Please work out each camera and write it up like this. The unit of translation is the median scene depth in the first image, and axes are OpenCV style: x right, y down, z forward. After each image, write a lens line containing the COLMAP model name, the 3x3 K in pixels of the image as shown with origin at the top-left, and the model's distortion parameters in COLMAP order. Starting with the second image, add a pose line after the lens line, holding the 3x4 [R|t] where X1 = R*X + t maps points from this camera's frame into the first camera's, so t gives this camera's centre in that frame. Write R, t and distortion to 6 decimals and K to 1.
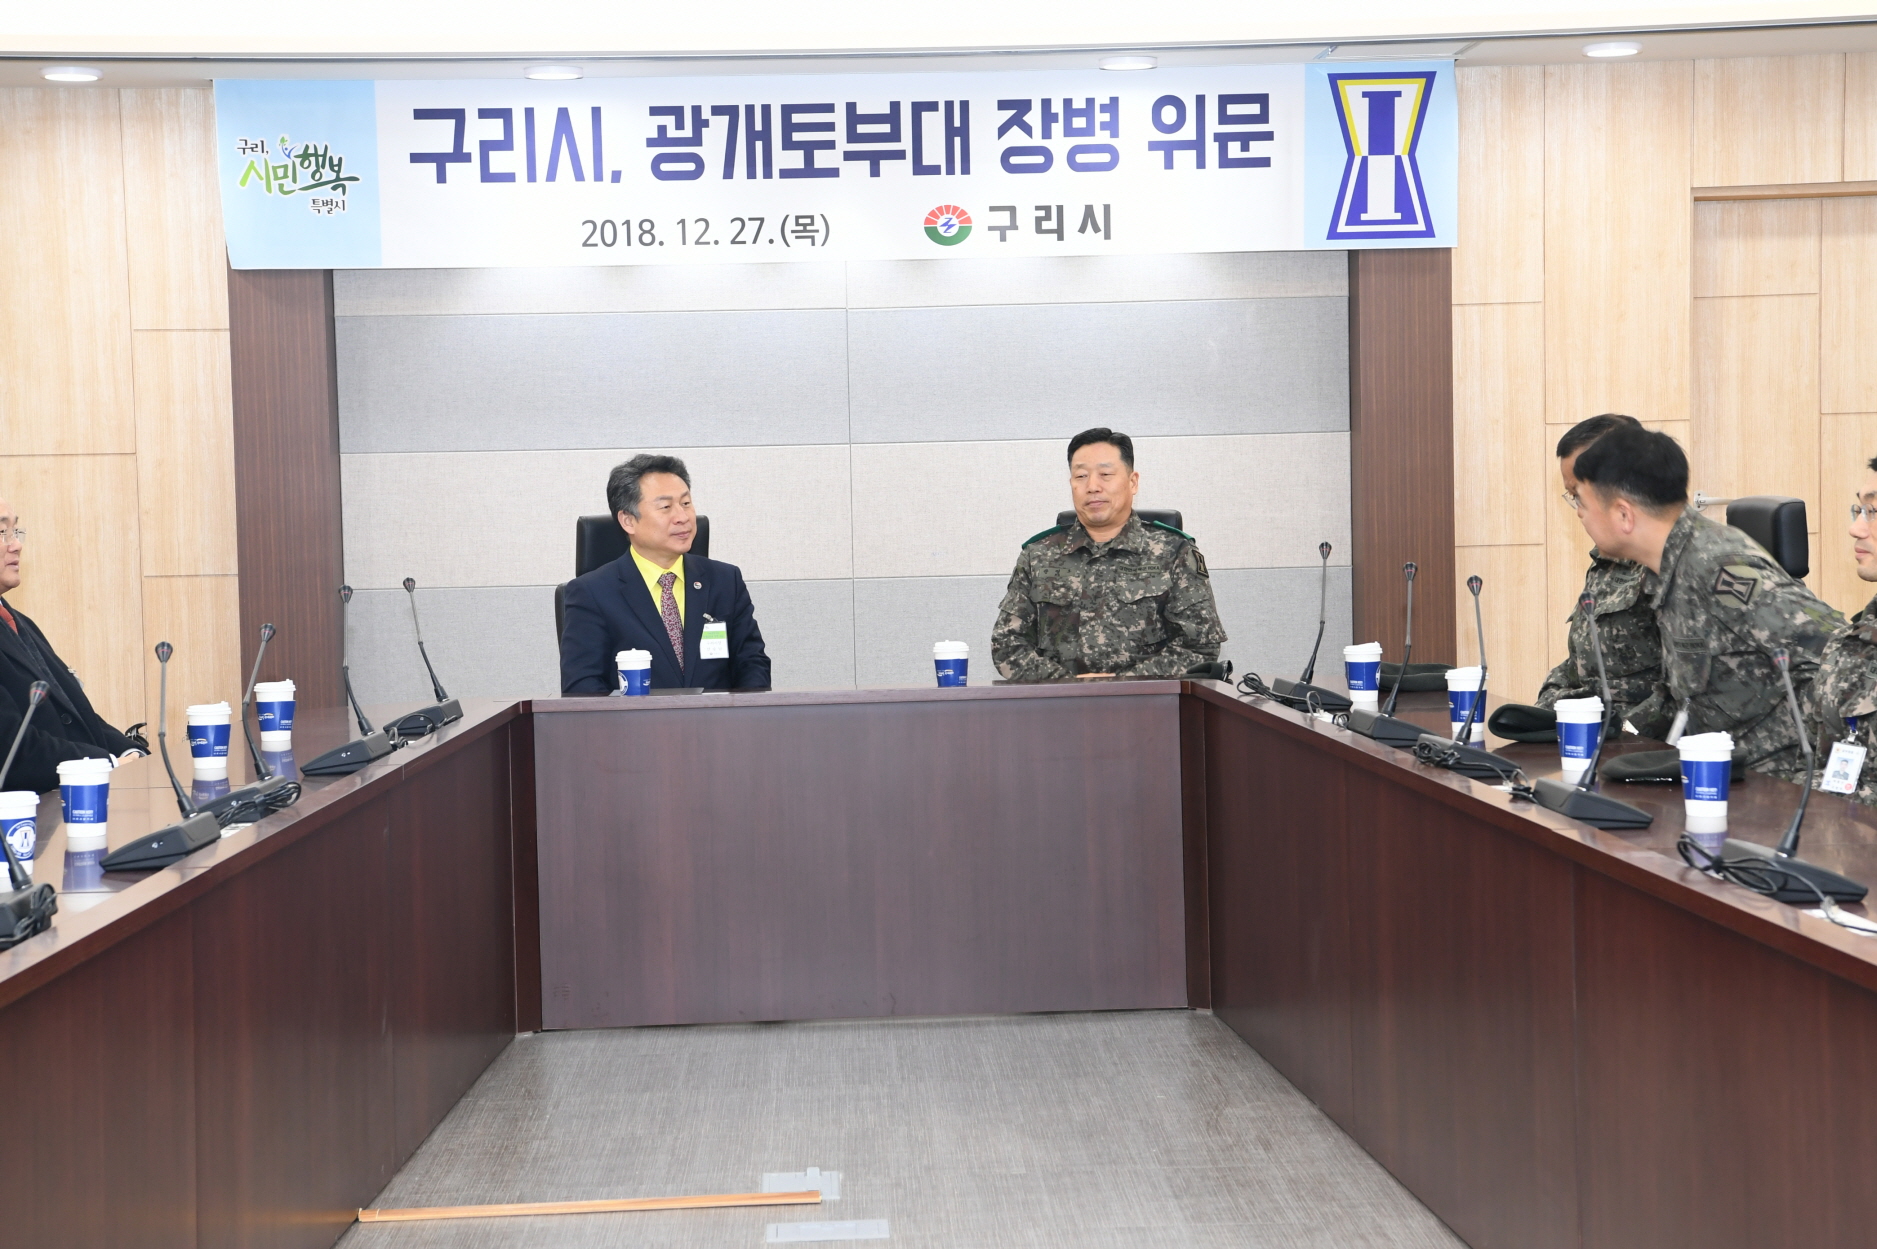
lens RADIAL K [[3582.8, 0, 936.8], [0, 3582.8, 615.7], [0, 0, 1]] dist [0.322300, 0.000000]
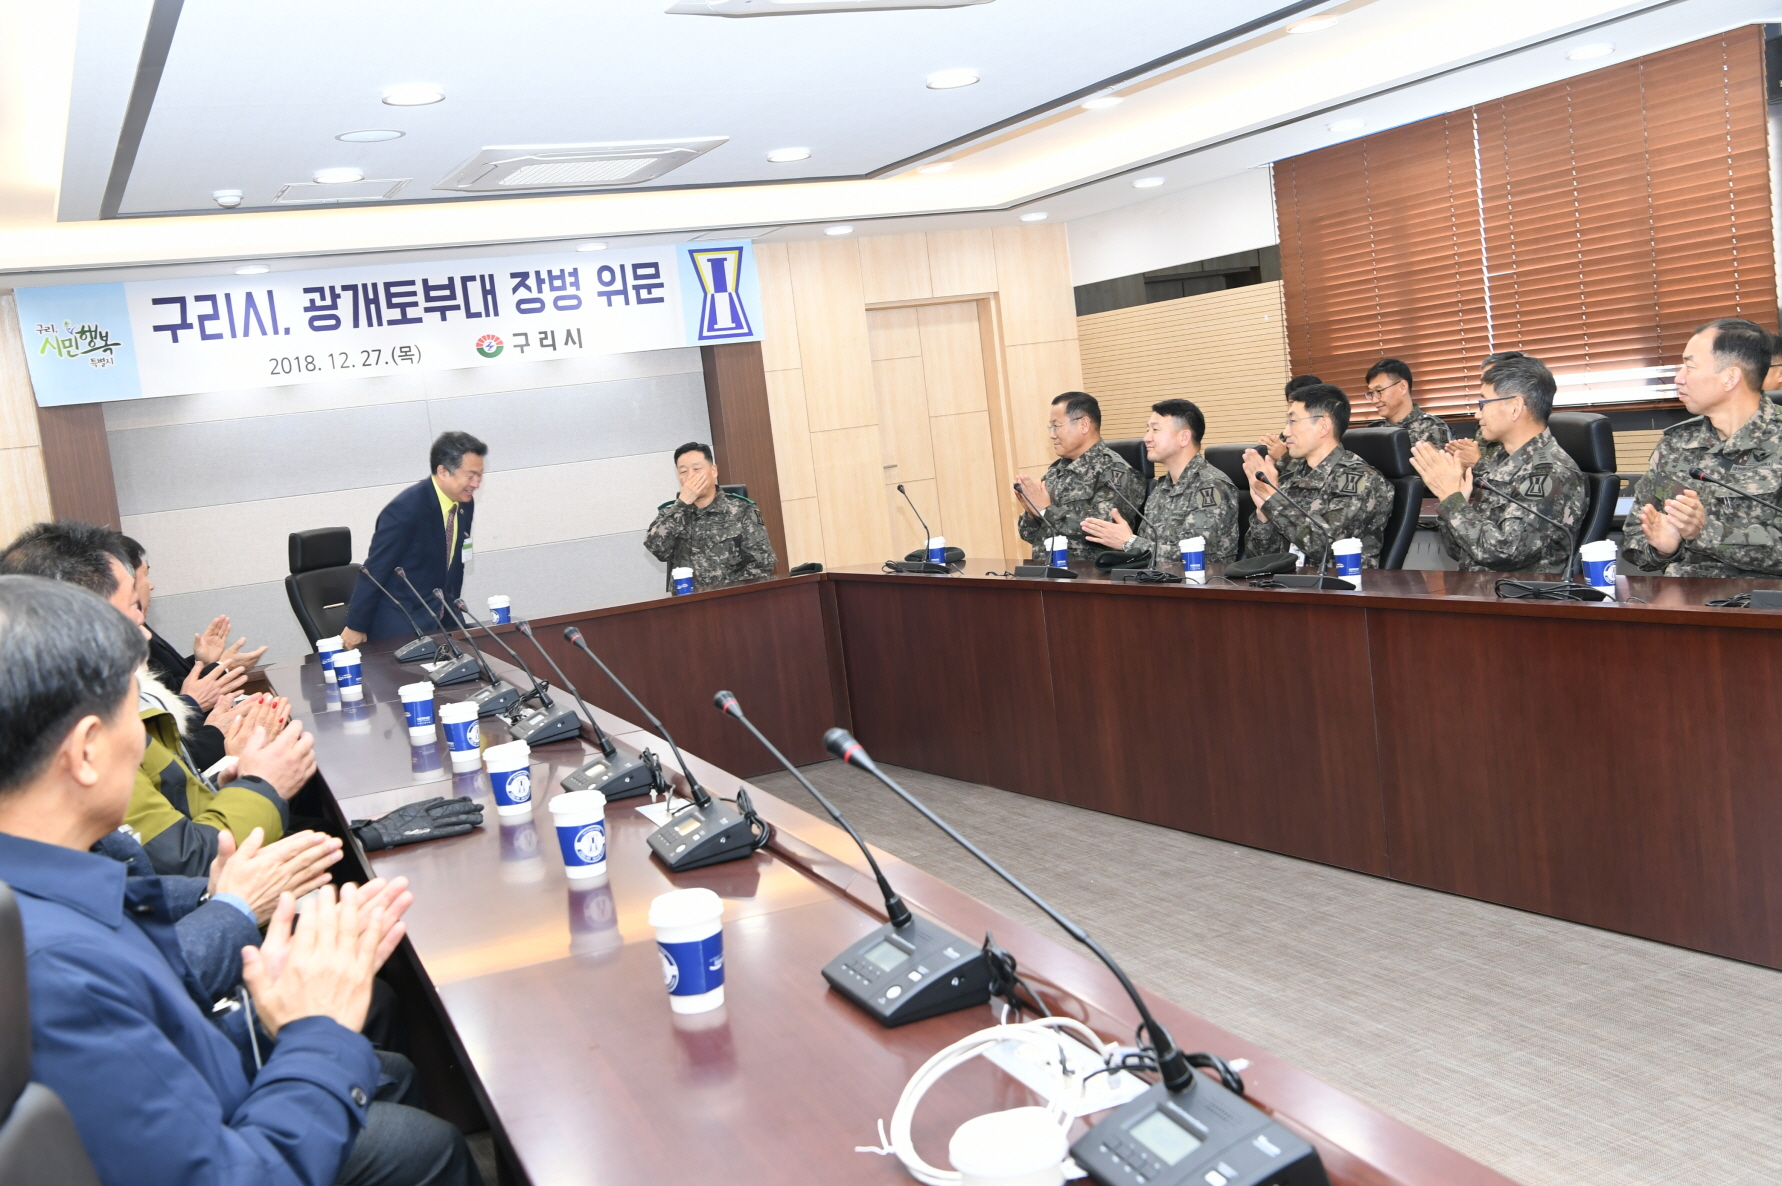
lens RADIAL K [[1819.6, 0, 893.3], [0, 1819.6, 582.9], [0, 0, 1]] dist [0.043703, 0.000000]
pose [[0.912323, -0.122353, 0.390764, -0.177339], [0.118898, 0.992354, 0.033126, -0.001713], [-0.391830, 0.016240, 0.919894, 0.120362]]
